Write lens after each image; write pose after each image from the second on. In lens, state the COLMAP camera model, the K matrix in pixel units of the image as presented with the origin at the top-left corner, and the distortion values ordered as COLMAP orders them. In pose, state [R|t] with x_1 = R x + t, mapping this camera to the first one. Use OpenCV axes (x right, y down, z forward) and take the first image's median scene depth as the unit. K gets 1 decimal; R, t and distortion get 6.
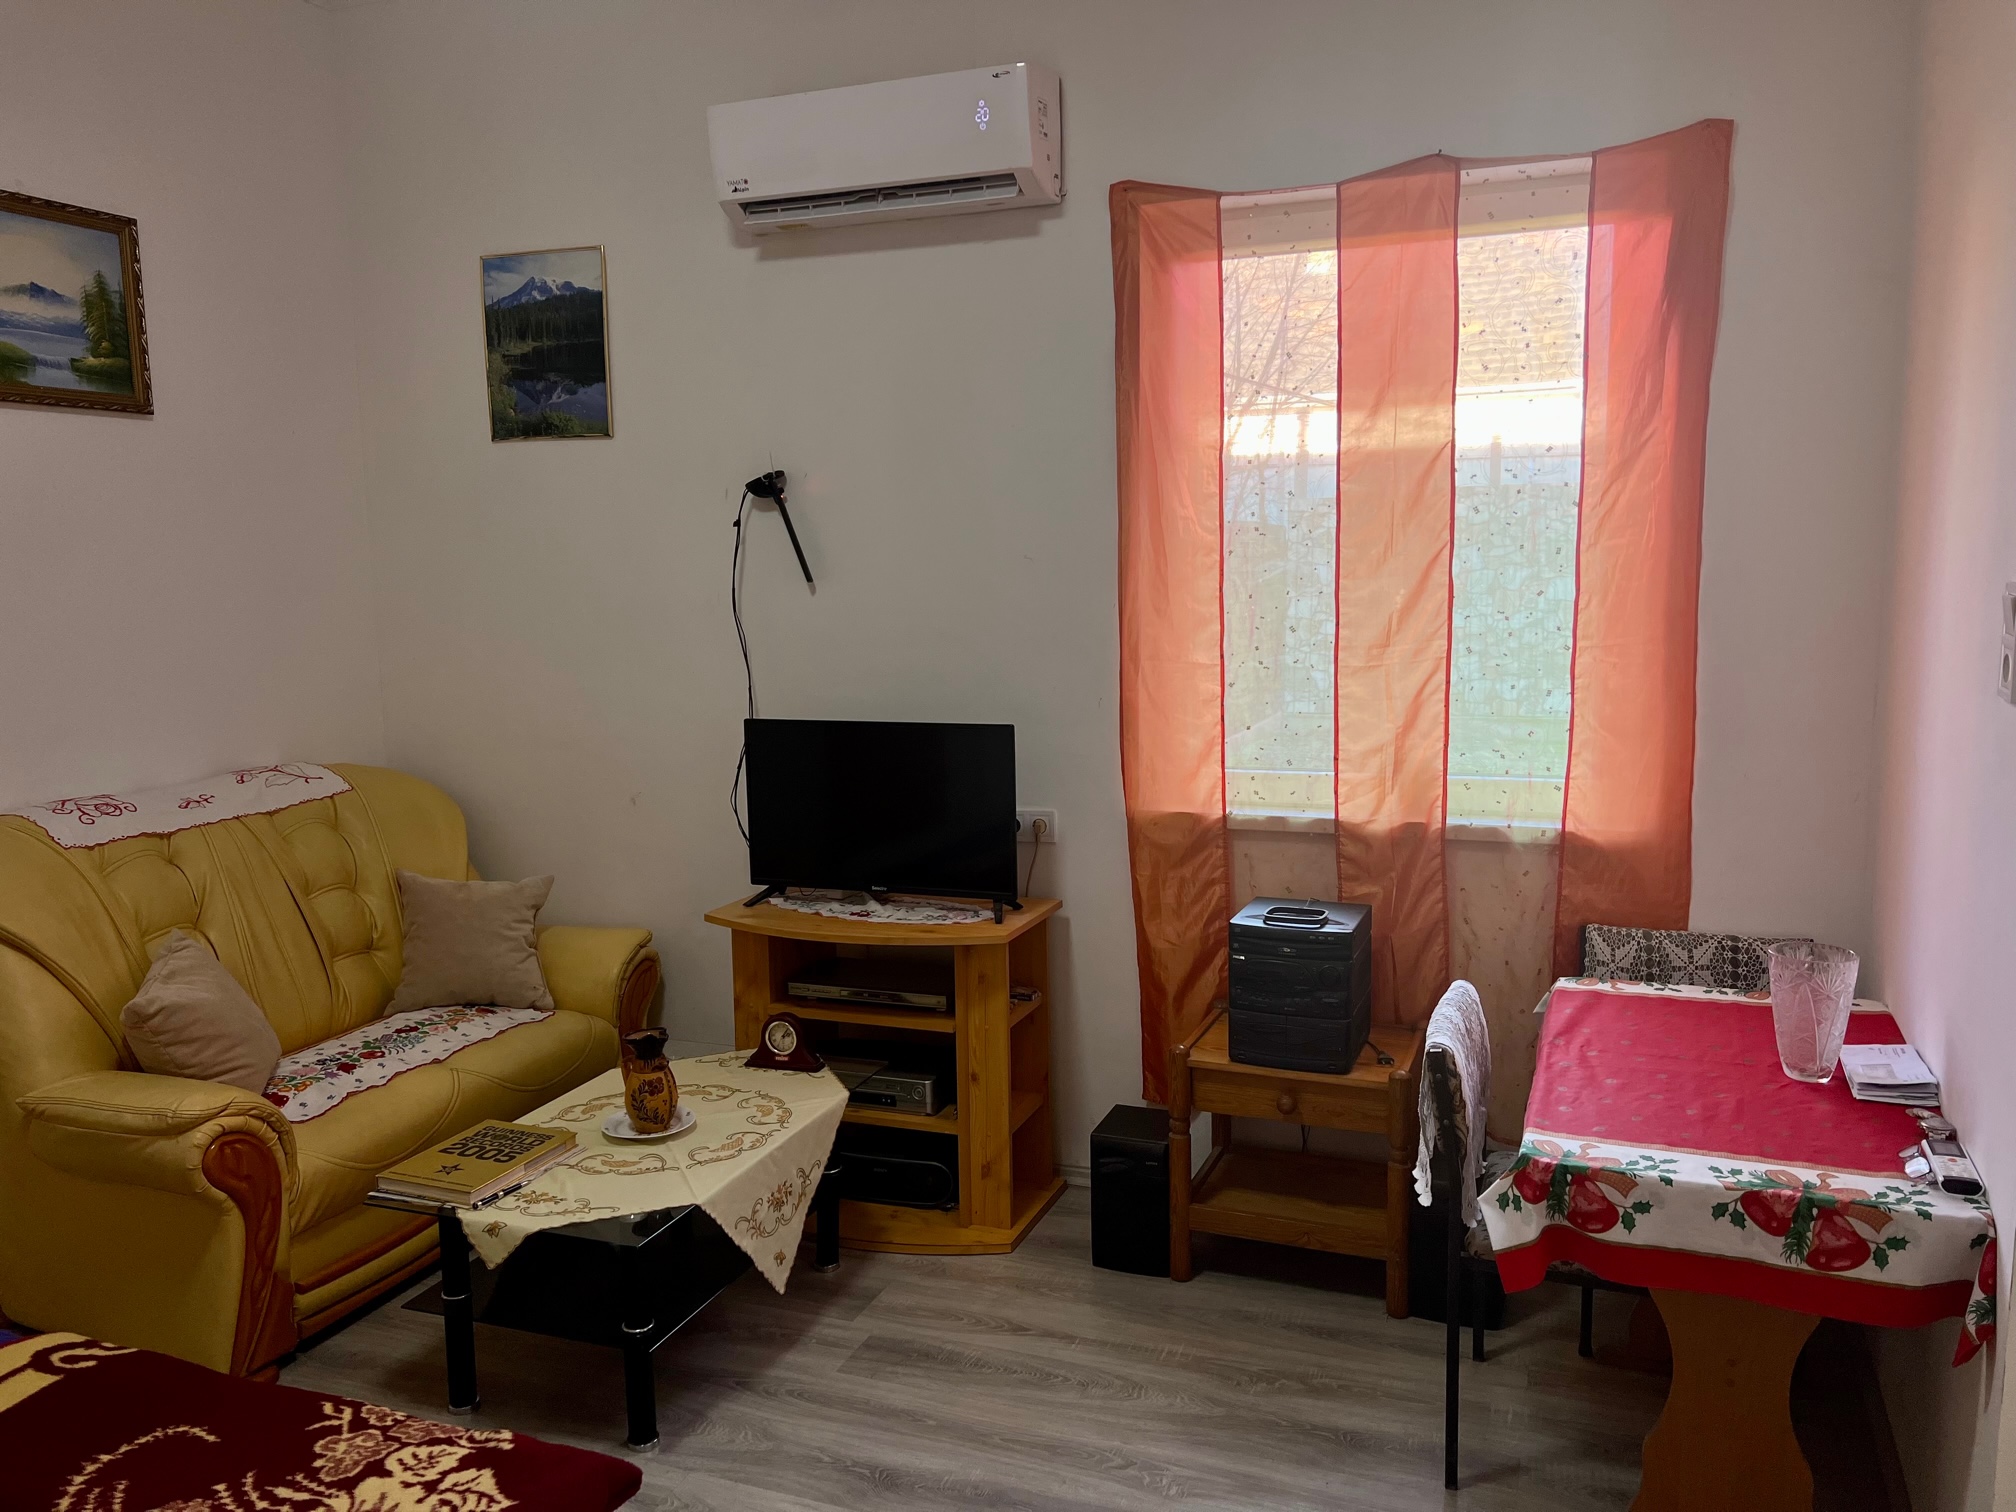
lens RADIAL K [[1515.0, 0, 1012.5], [0, 1515.0, 756.5], [0, 0, 1]] dist [0.053396, -0.050464]
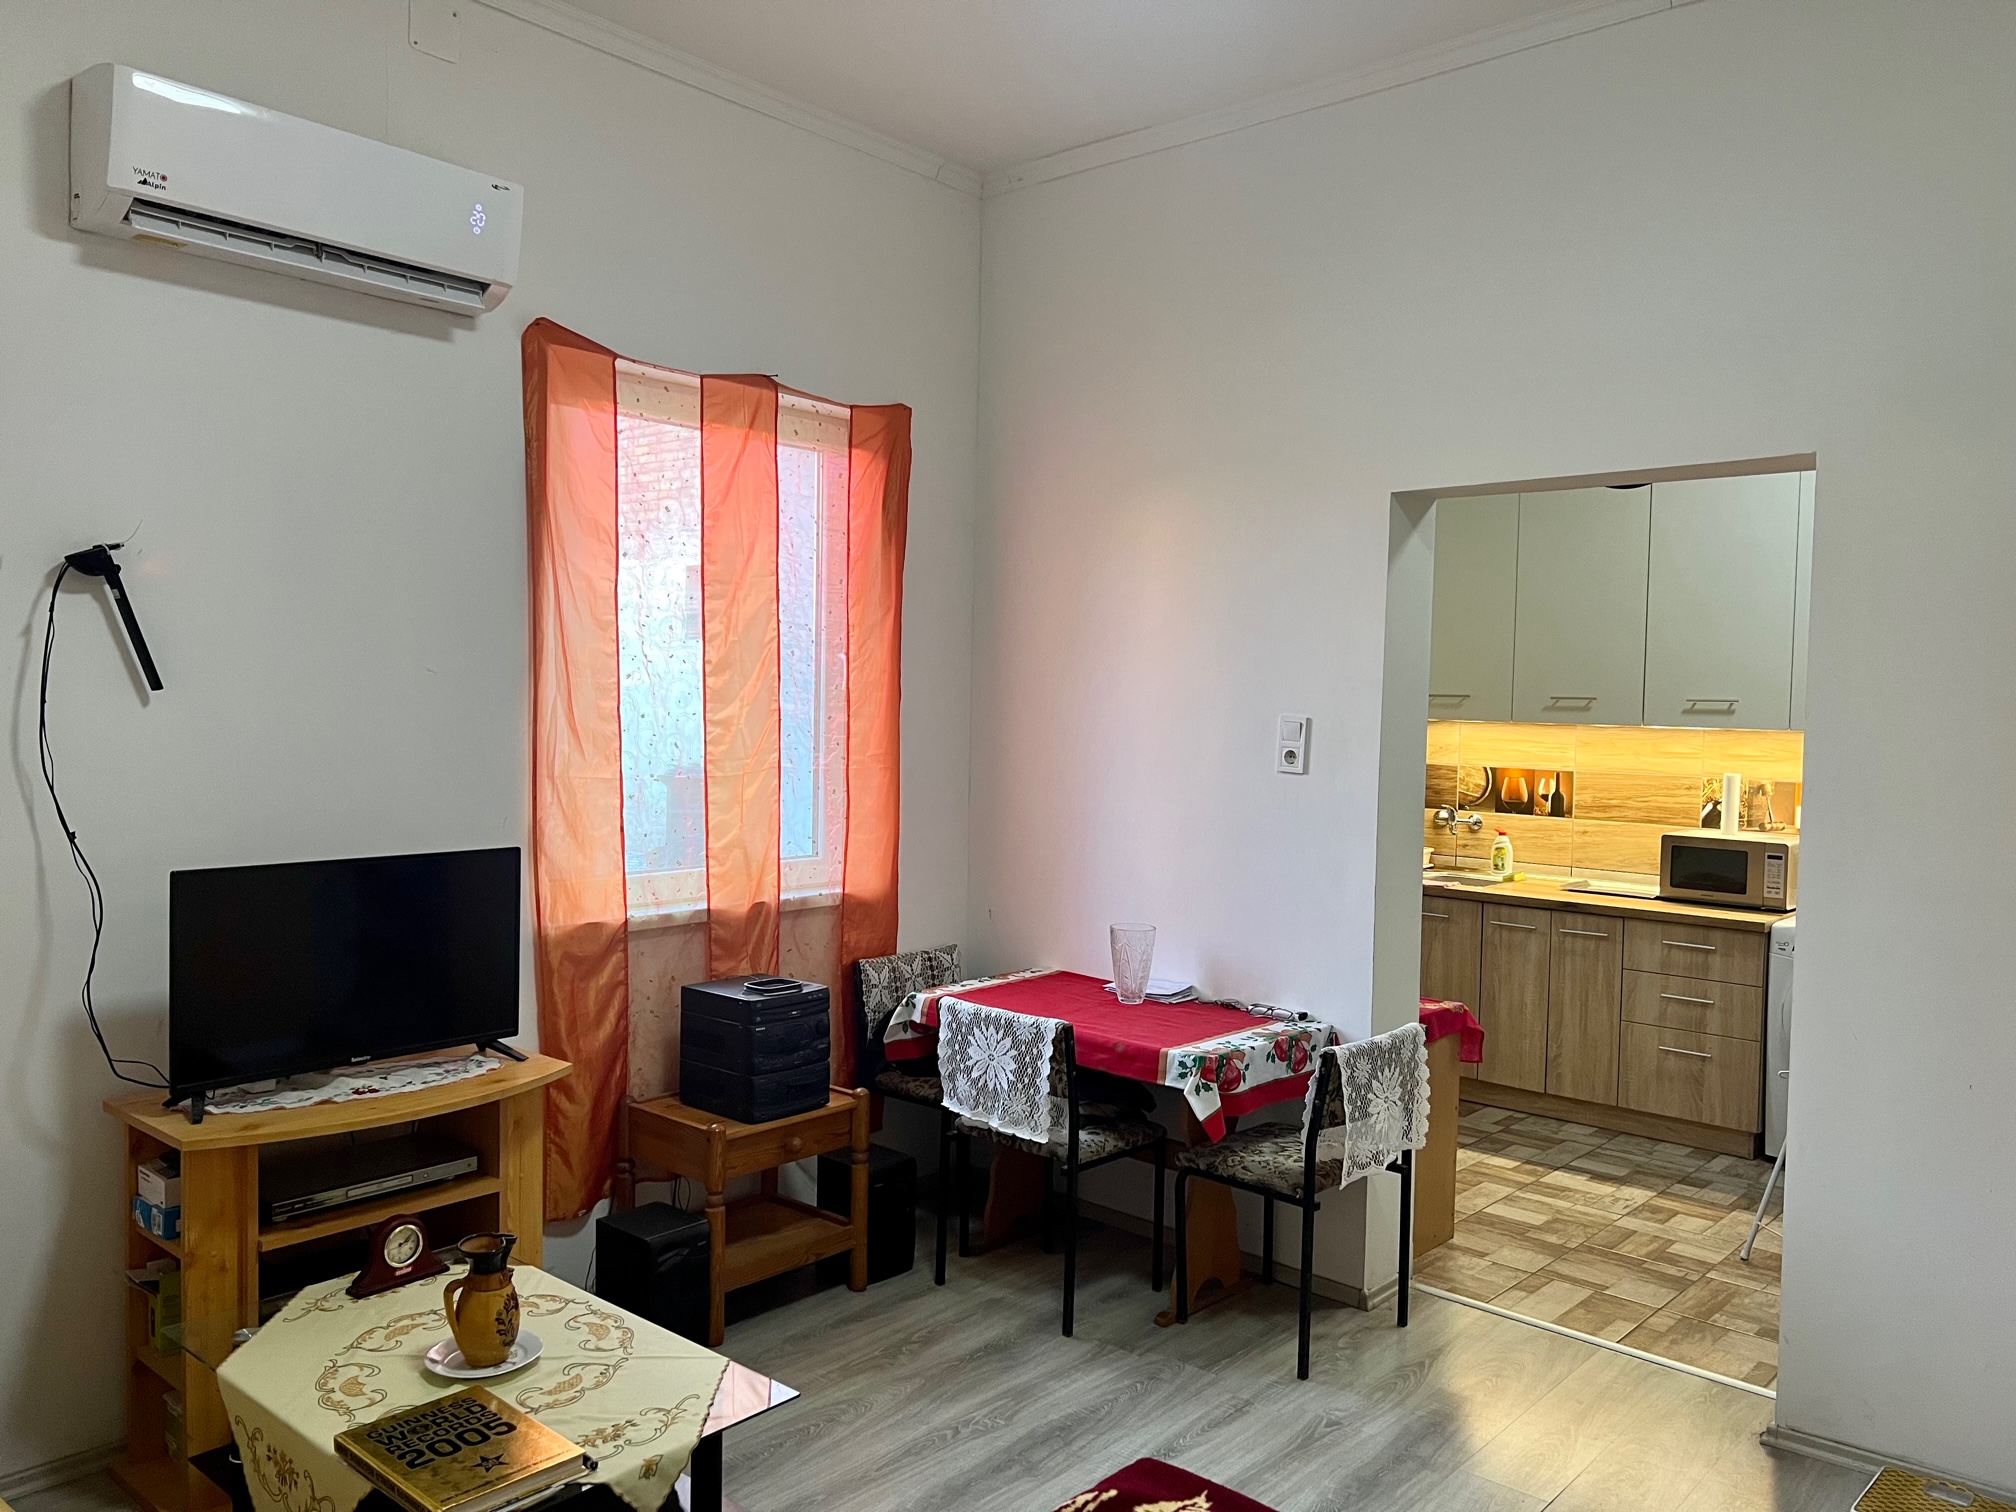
lens RADIAL K [[1505.8, 0, 1000.0], [0, 1505.8, 751.5], [0, 0, 1]] dist [0.063391, -0.075730]
pose [[0.349724, -0.011228, 0.936786, -0.795810], [0.092355, 0.995471, -0.022547, -0.031791], [-0.932290, 0.094402, 0.349177, 0.380881]]
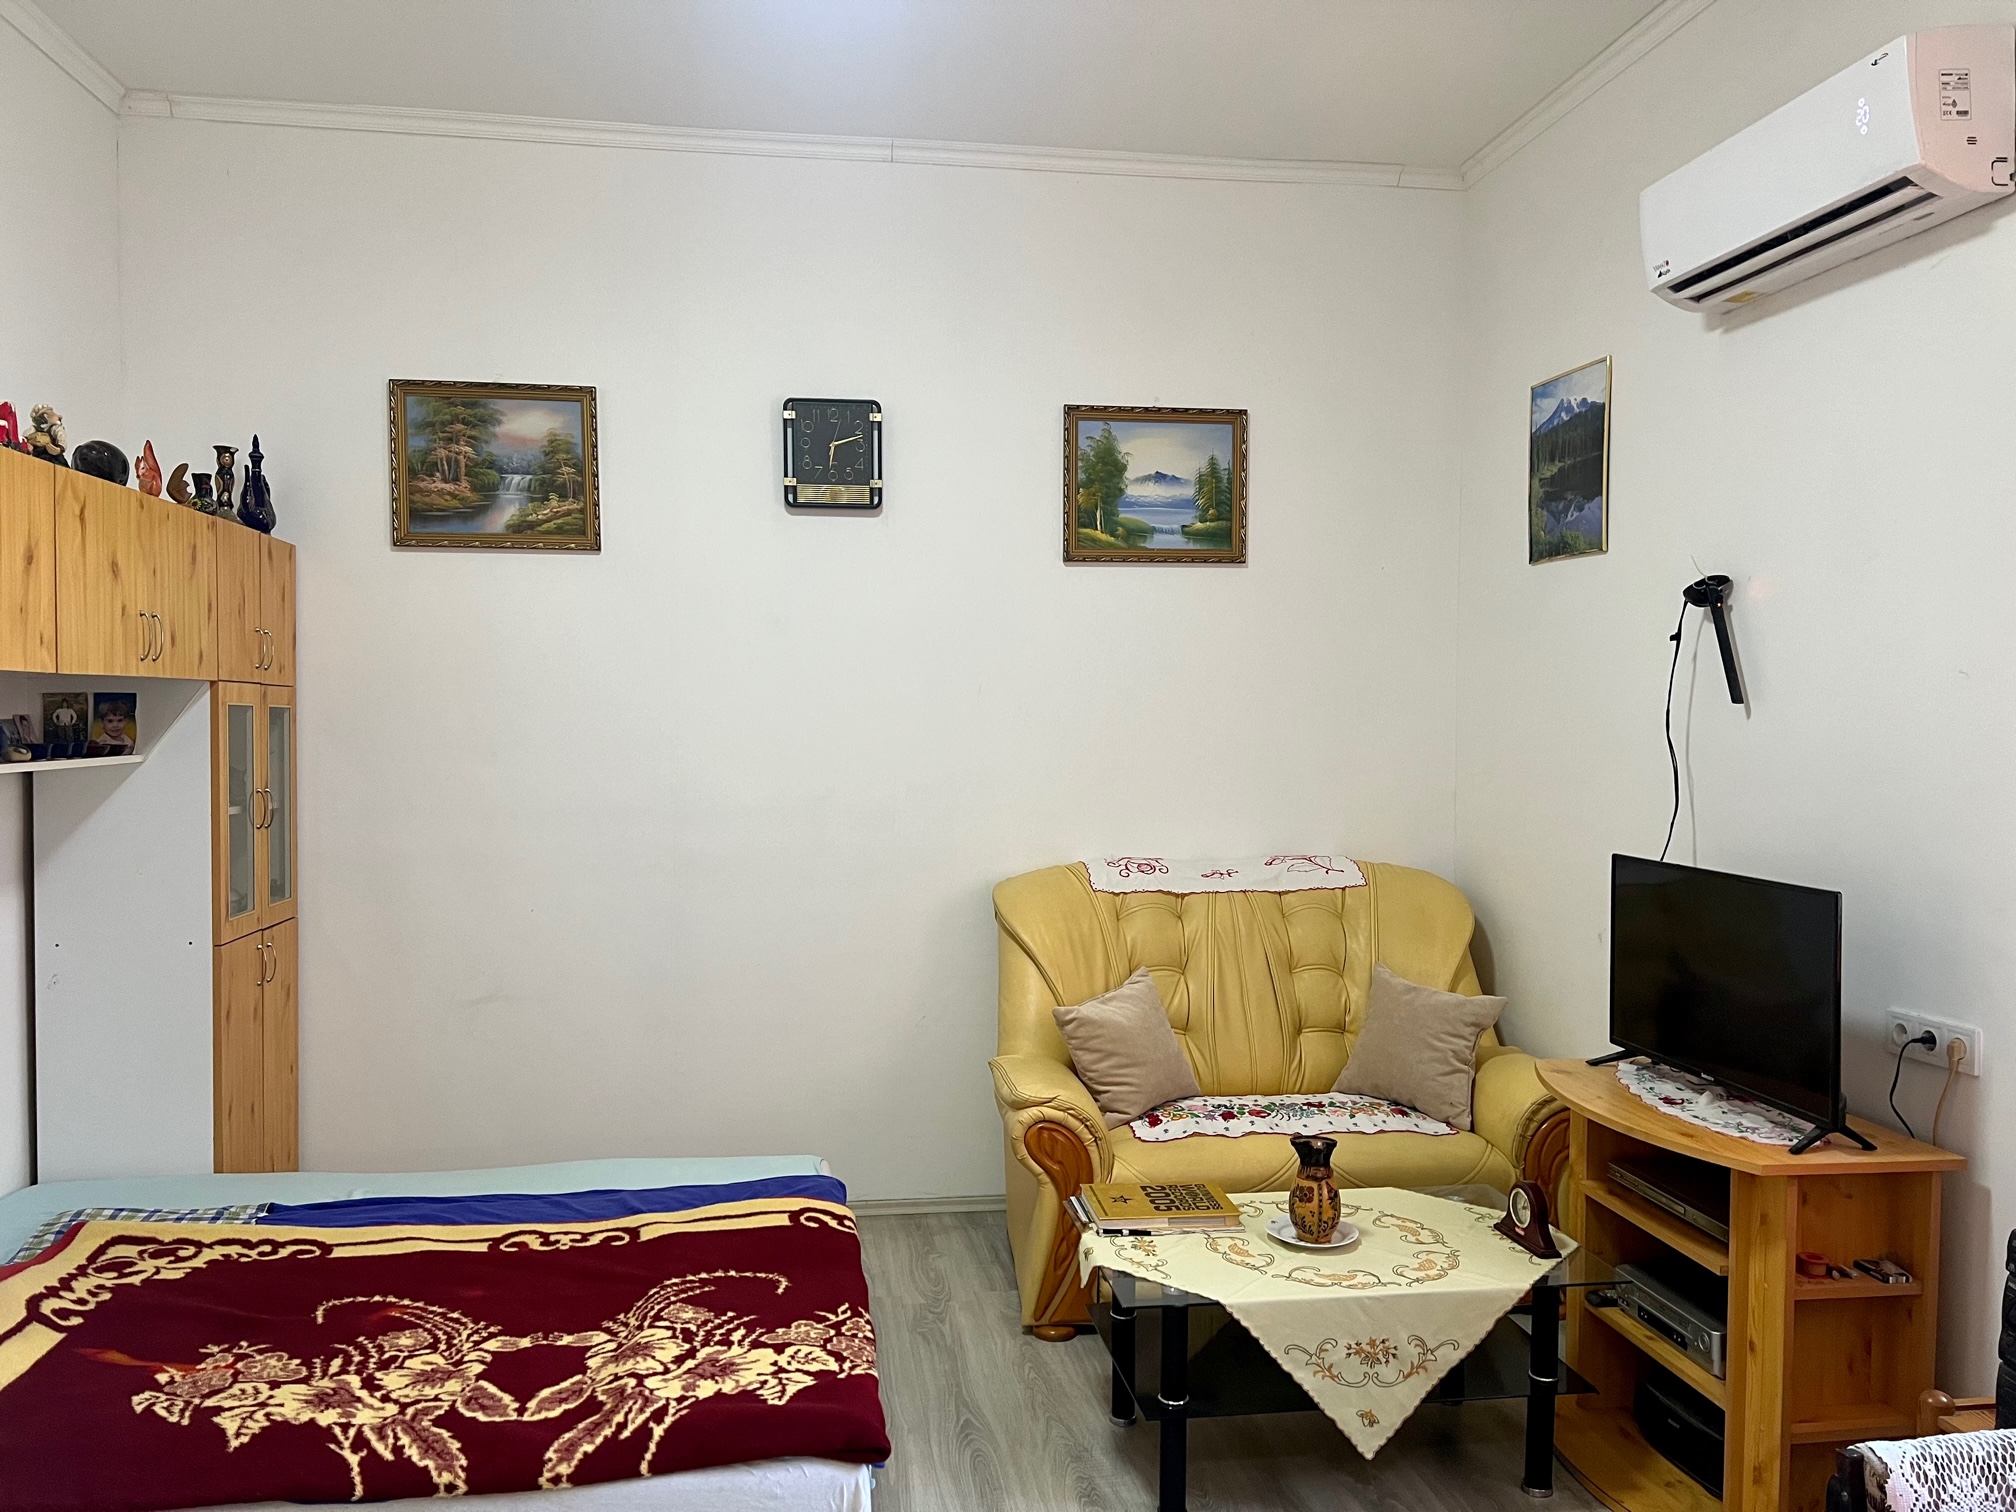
lens RADIAL K [[1515.0, 0, 1012.5], [0, 1515.0, 756.5], [0, 0, 1]] dist [0.053396, -0.050464]
pose [[0.490349, 0.046781, -0.870269, 0.462318], [-0.124091, 0.992132, -0.016587, -0.024690], [0.862646, 0.116125, 0.492297, 0.267574]]
